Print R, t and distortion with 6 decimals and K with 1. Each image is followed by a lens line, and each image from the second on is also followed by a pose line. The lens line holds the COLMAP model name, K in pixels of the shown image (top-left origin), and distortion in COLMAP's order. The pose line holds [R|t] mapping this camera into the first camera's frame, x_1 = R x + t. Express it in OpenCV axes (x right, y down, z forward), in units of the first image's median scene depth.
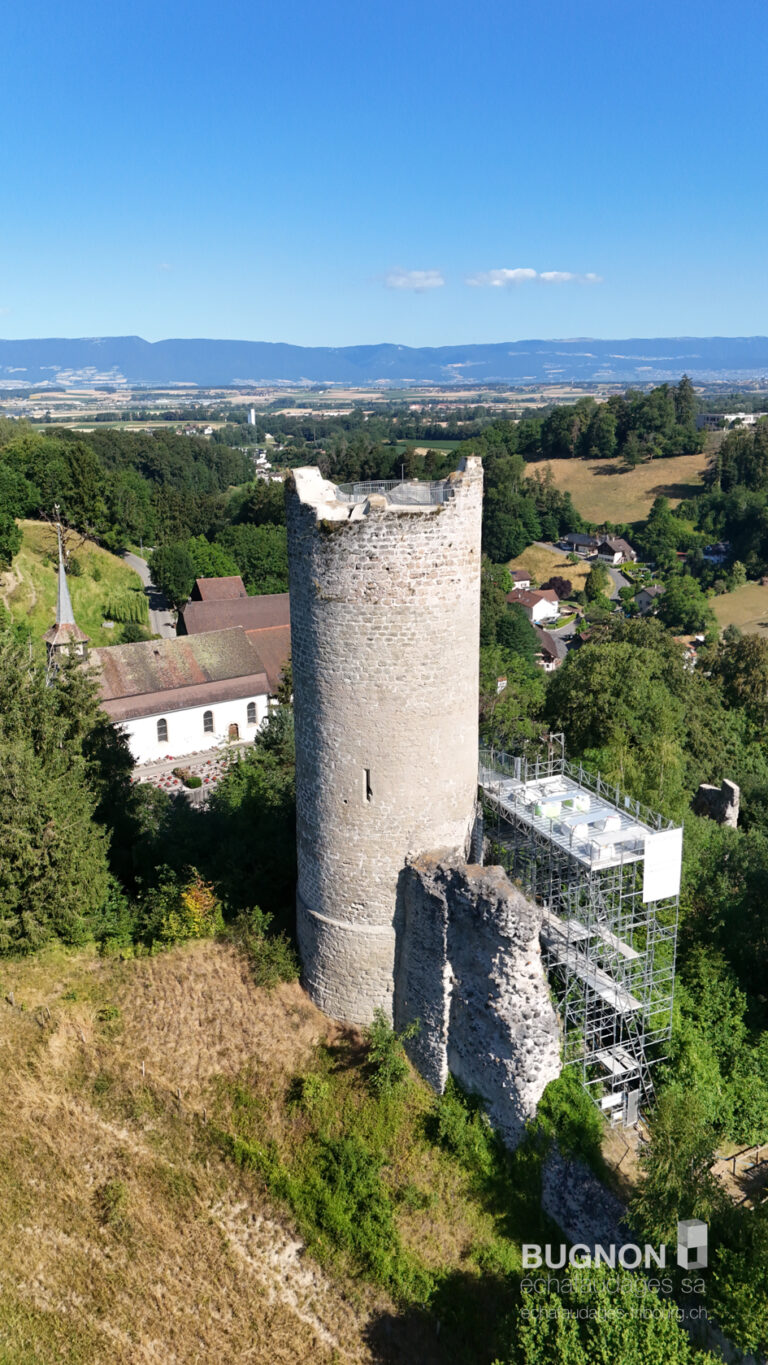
lens RADIAL K [[1030.8, 0, 383.2], [0, 1030.8, 671.6], [0, 0, 1]] dist [0.094548, -0.165805]
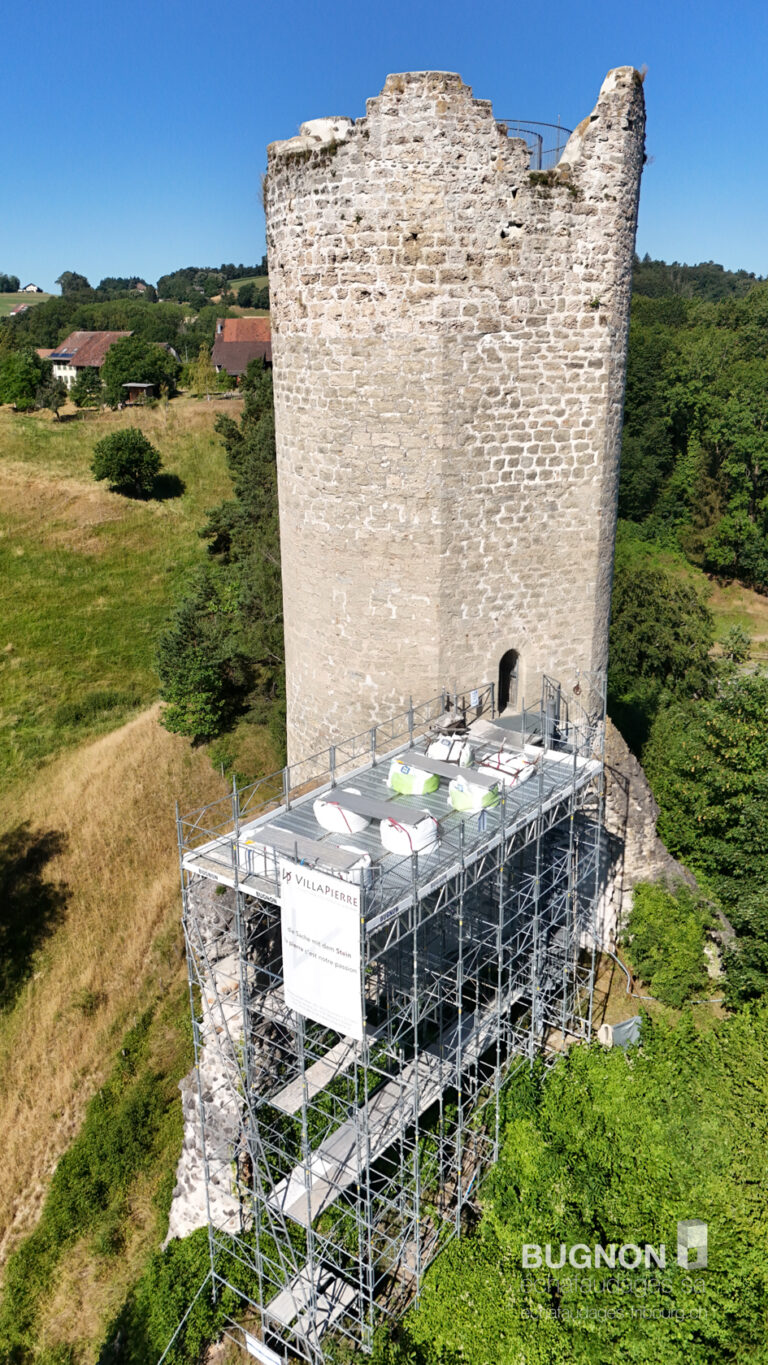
lens RADIAL K [[1027.8, 0, 396.0], [0, 1027.8, 679.6], [0, 0, 1]] dist [0.063286, -0.071808]
pose [[0.489613, 0.286815, -0.823418, 0.568443], [-0.233638, 0.952973, 0.193019, -0.005919], [0.840055, 0.097877, 0.533598, 0.750783]]
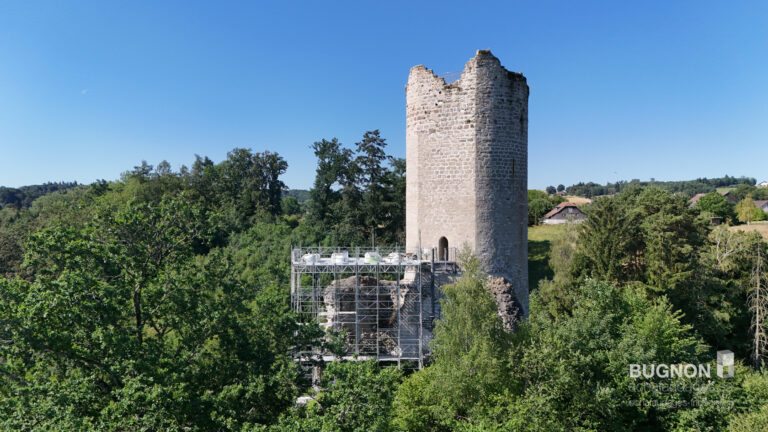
lens RADIAL K [[562.2, 0, 384.0], [0, 562.2, 216.0], [0, 0, 1]] dist [0.164073, -0.387037]
pose [[-0.398516, 0.018925, -0.916966, 1.003777], [-0.238909, 0.963130, 0.123709, -0.048210], [0.885498, 0.268371, -0.379301, 1.385284]]
